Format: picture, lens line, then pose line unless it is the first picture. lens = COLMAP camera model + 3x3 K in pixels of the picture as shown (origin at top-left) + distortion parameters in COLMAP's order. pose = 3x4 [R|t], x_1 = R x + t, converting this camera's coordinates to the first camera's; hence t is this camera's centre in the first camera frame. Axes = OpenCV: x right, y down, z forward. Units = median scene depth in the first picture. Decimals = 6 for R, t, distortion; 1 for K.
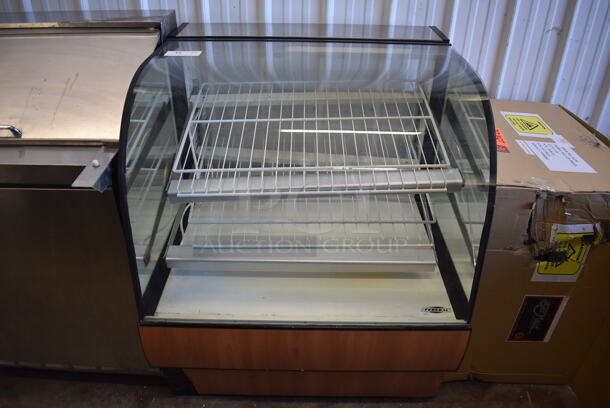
lens RADIAL K [[467.5, 0, 304.4], [0, 467.5, 194.4], [0, 0, 1]] dist [-0.083514, -0.002618]
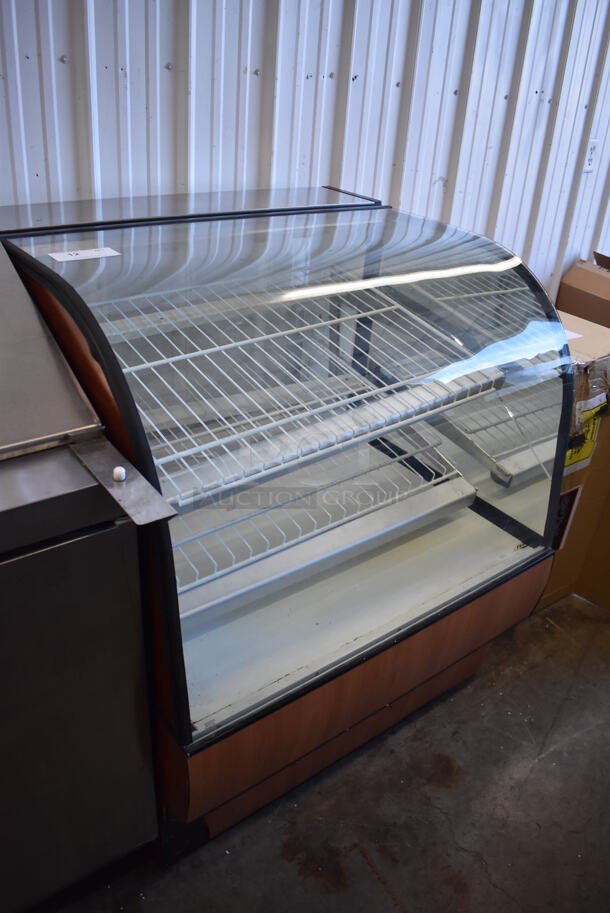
lens RADIAL K [[729.9, 0, 305.0], [0, 729.9, 456.5], [0, 0, 1]] dist [-0.078407, -0.000221]
pose [[0.779011, -0.261668, 0.569800, -0.547386], [0.268850, 0.960376, 0.073469, -0.062711], [-0.566447, 0.095957, 0.818493, 0.163195]]
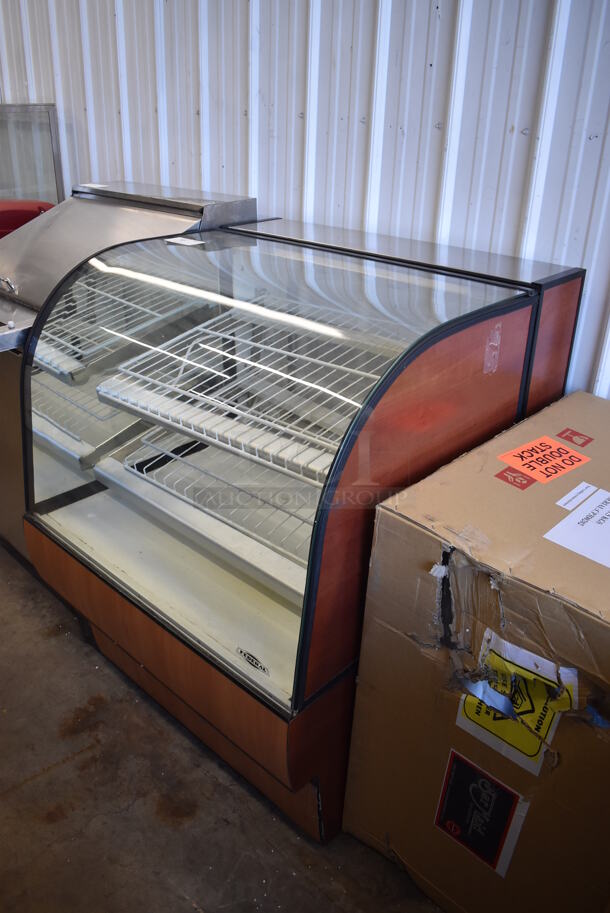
lens RADIAL K [[699.7, 0, 305.0], [0, 699.7, 456.5], [0, 0, 1]] dist [-0.083514, -0.002618]
pose [[0.735829, 0.307223, -0.603465, 0.686018], [-0.360509, 0.932101, 0.034947, -0.059044], [0.573227, 0.191839, 0.796623, 0.184104]]
